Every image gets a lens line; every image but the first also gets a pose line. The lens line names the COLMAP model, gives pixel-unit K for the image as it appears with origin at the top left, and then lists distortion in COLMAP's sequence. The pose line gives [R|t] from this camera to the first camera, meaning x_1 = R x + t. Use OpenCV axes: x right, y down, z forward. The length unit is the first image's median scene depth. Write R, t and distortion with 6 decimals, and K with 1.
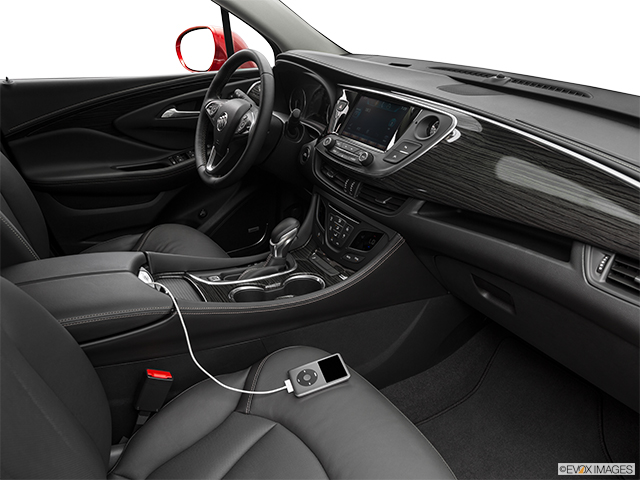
lens RADIAL K [[503.9, 0, 320.0], [0, 503.9, 240.0], [0, 0, 1]] dist [-0.096321, 0.001687]
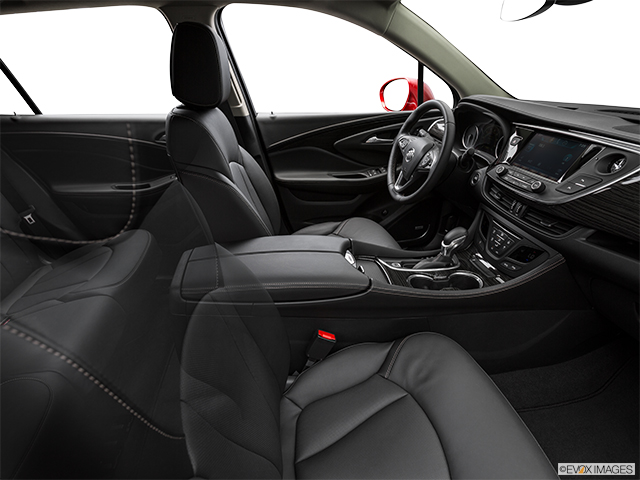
lens RADIAL K [[330.4, 0, 320.0], [0, 330.4, 240.0], [0, 0, 1]] dist [-0.080770, 0.034627]
pose [[0.920956, 0.140913, -0.363295, -0.083270], [-0.125029, 0.989888, 0.067003, -0.022268], [0.369063, -0.016284, 0.929262, 0.096383]]
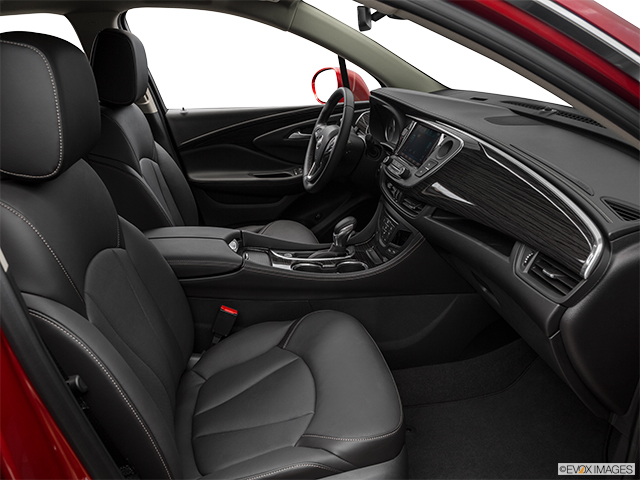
lens RADIAL K [[477.2, 0, 320.0], [0, 477.2, 240.0], [0, 0, 1]] dist [-0.098920, 0.001282]
pose [[0.933512, 0.092917, -0.346297, 0.299702], [-0.107064, 0.994011, -0.021902, 0.051611], [0.342188, 0.057522, 0.937869, -0.177946]]
